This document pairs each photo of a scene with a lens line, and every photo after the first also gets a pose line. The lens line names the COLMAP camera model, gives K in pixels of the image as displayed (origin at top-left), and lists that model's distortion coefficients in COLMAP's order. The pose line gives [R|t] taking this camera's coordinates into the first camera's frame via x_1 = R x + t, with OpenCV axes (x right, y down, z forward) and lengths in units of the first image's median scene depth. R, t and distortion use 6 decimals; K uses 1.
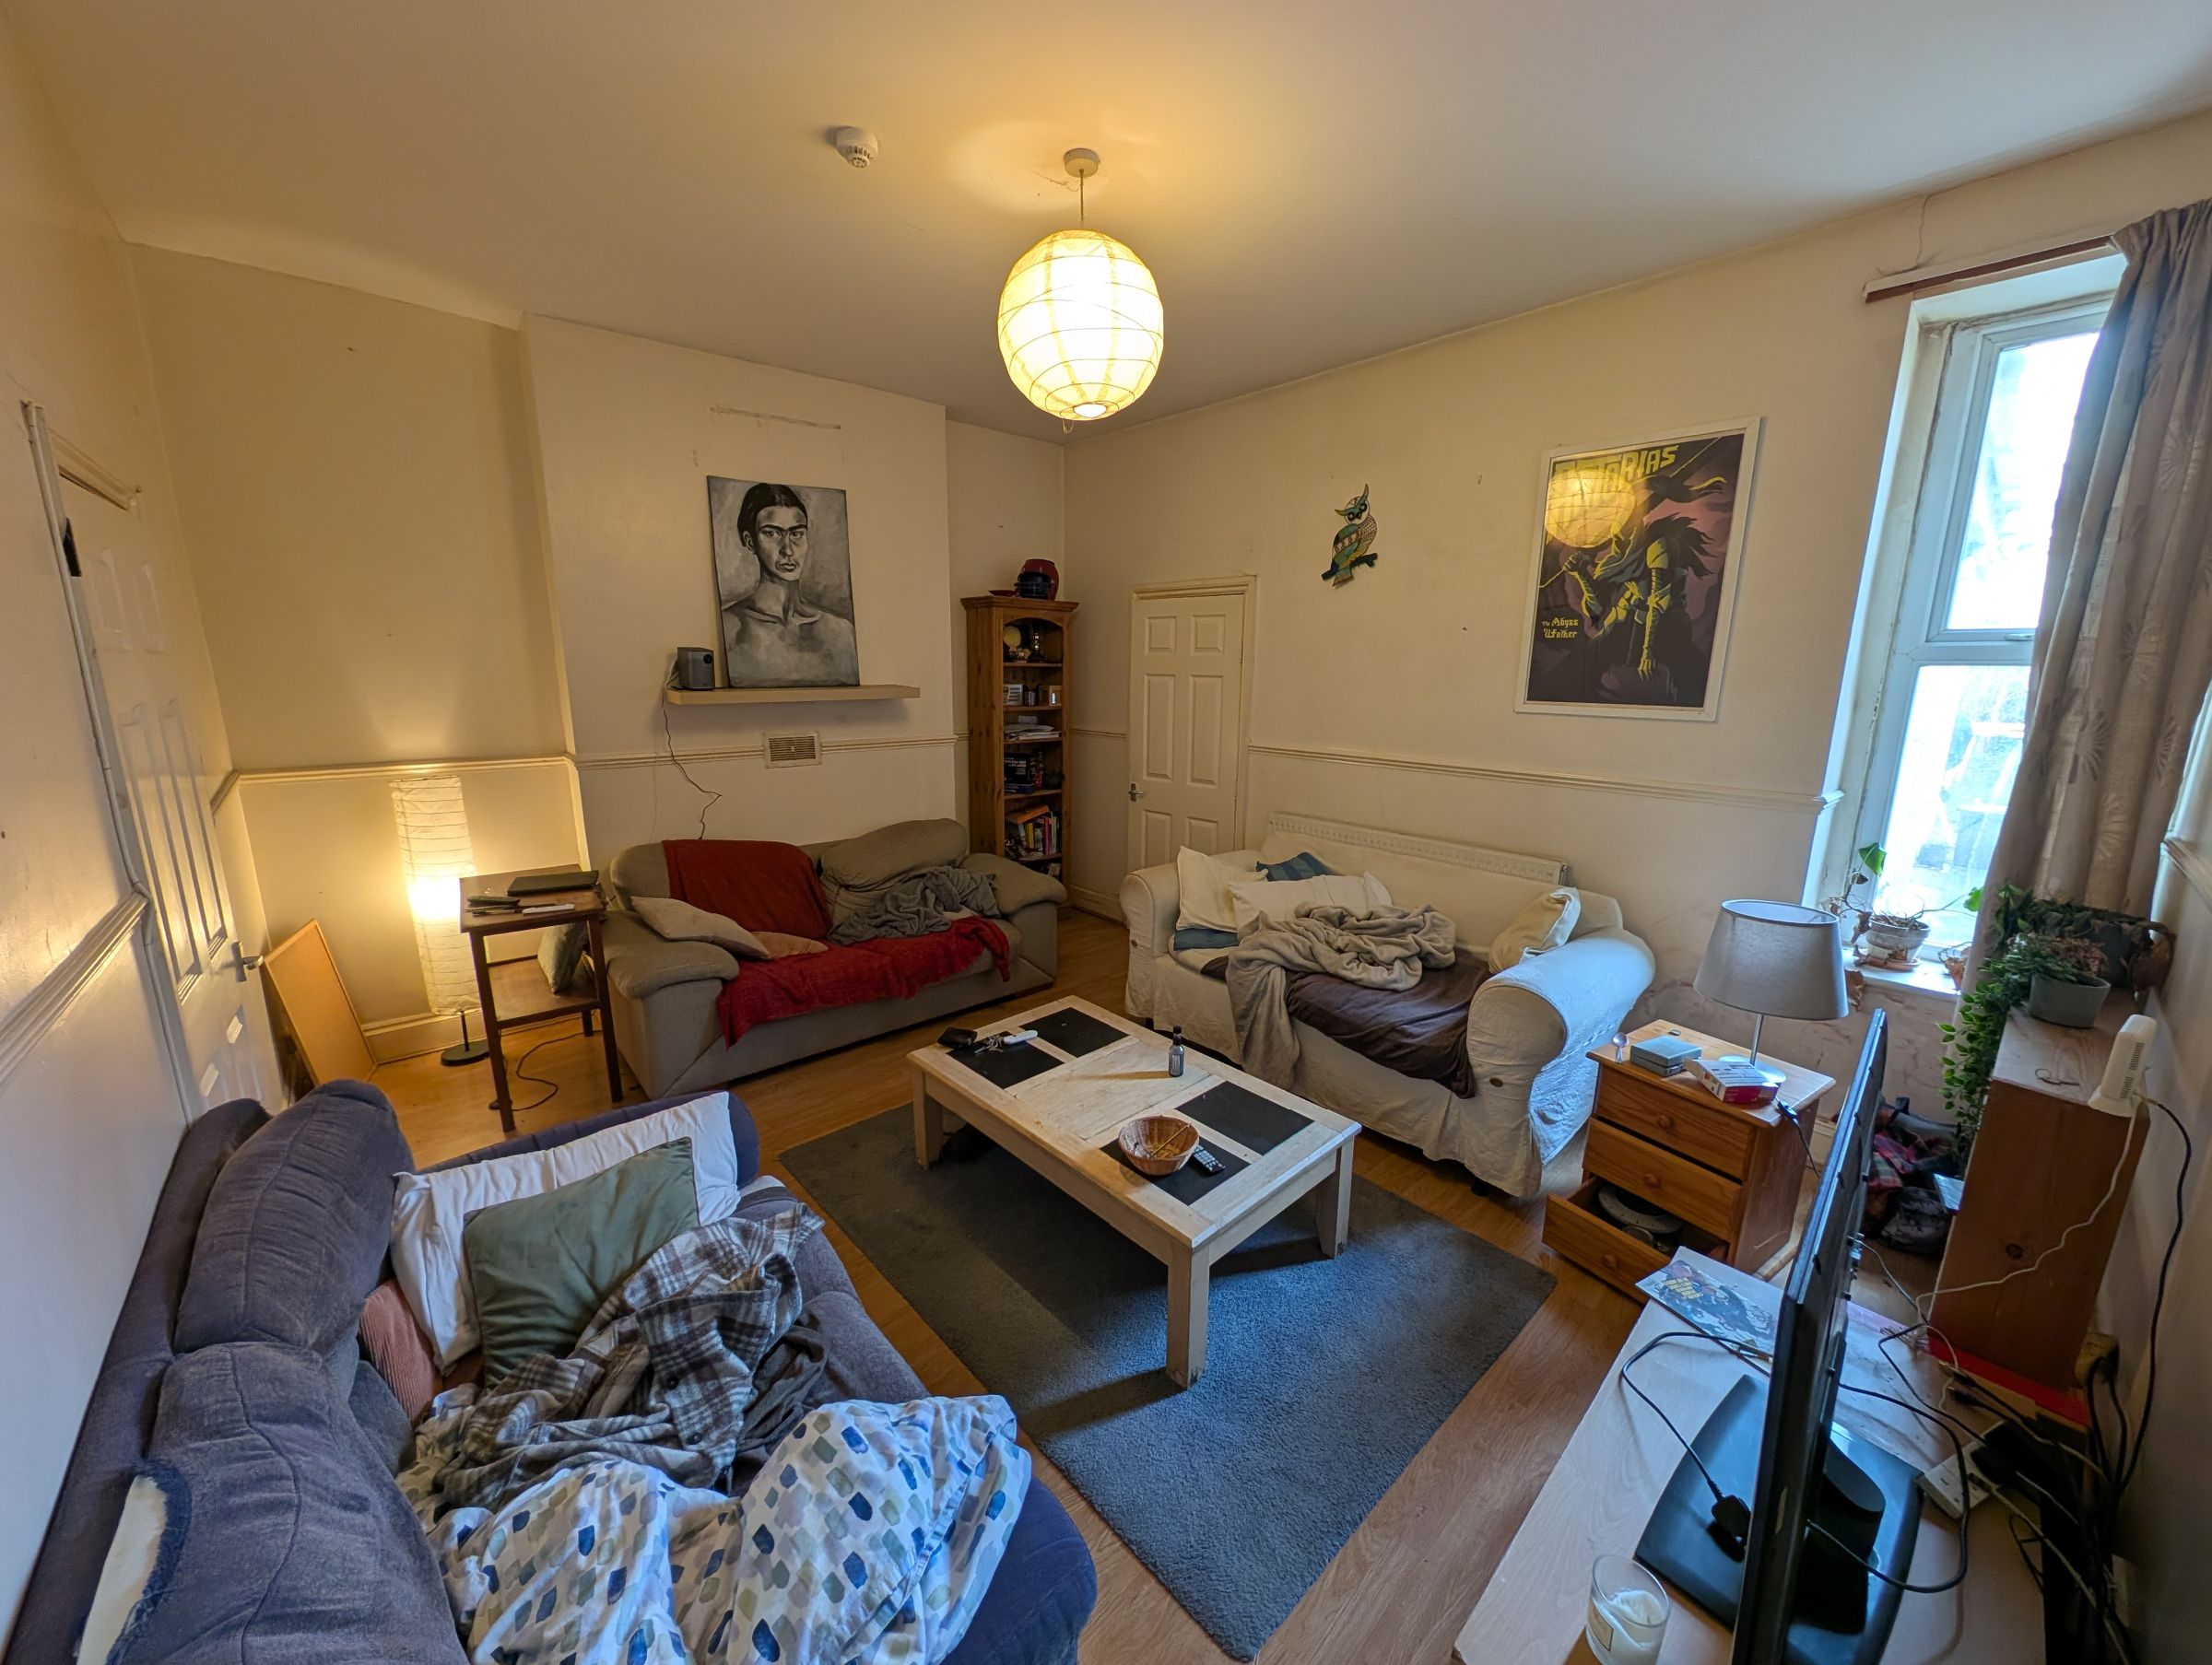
lens RADIAL K [[834.4, 0, 1106.5], [0, 834.4, 827.9], [0, 0, 1]] dist [-0.004014, -0.001148]
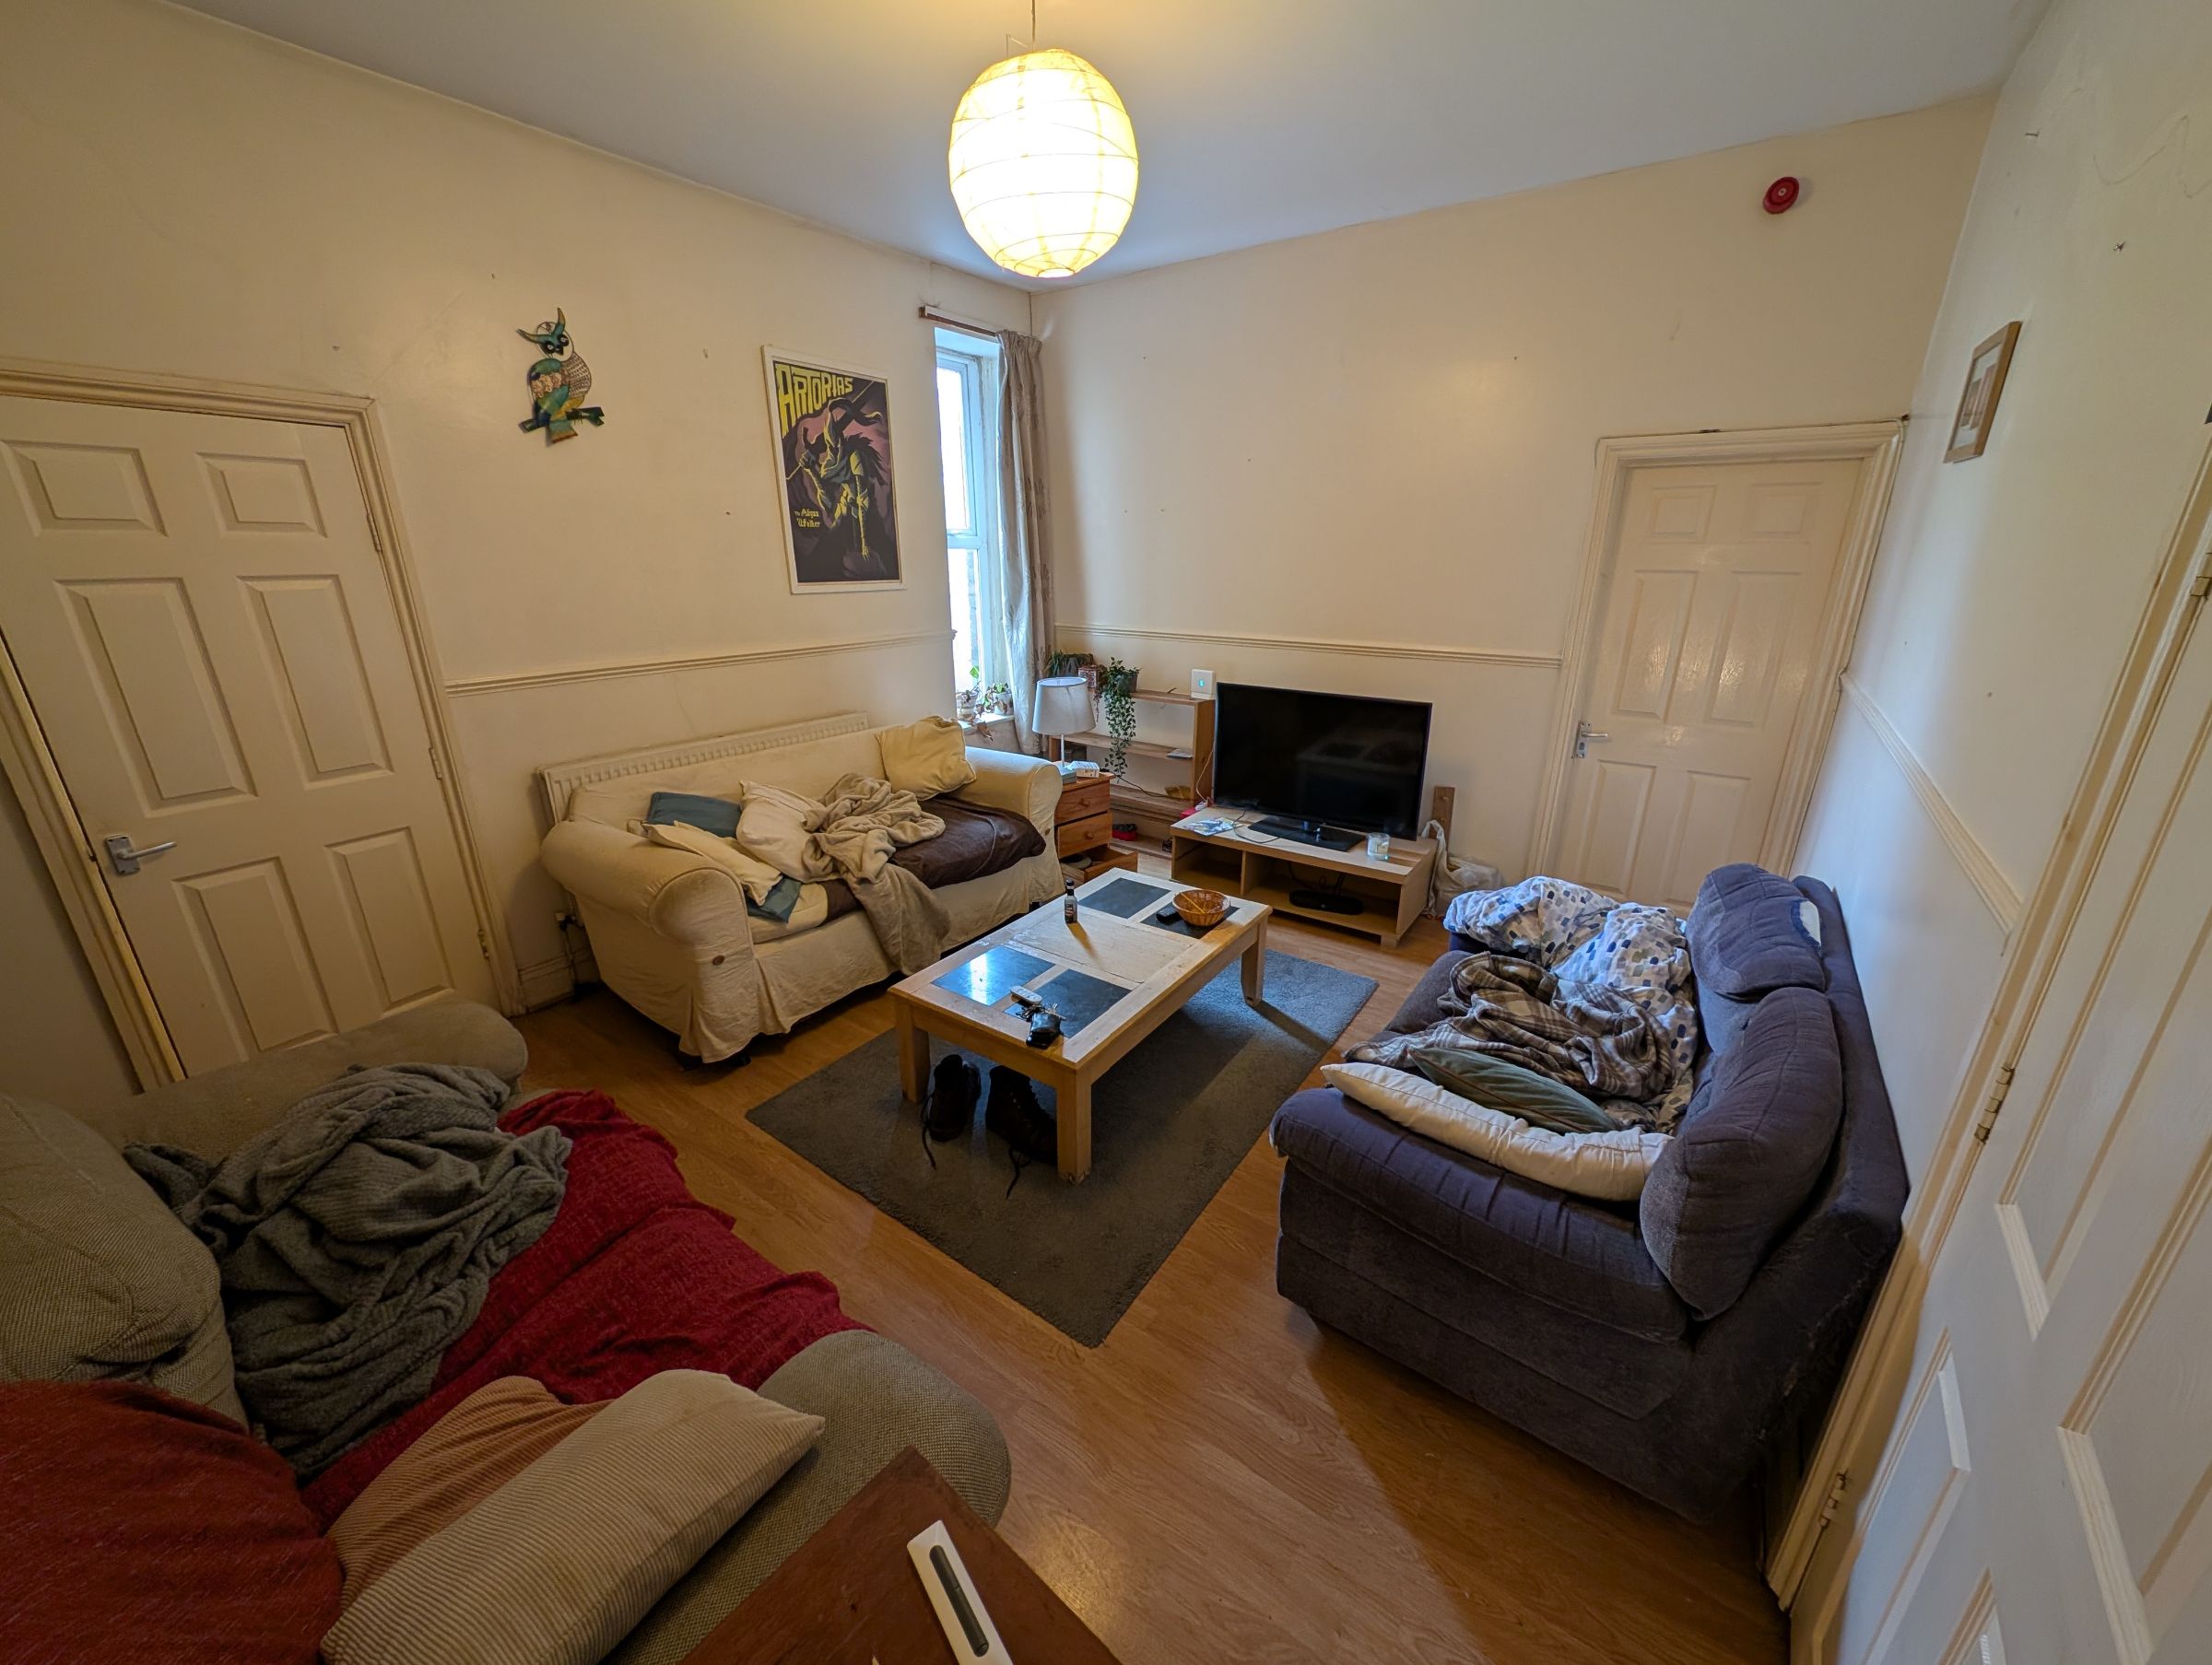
lens RADIAL K [[834.4, 0, 1107.4], [0, 834.4, 838.7], [0, 0, 1]] dist [-0.004014, -0.001148]
pose [[-0.212982, -0.329829, 0.919702, -0.780529], [0.181030, 0.911680, 0.368875, -0.188328], [-0.960139, 0.245057, -0.134463, 0.878612]]
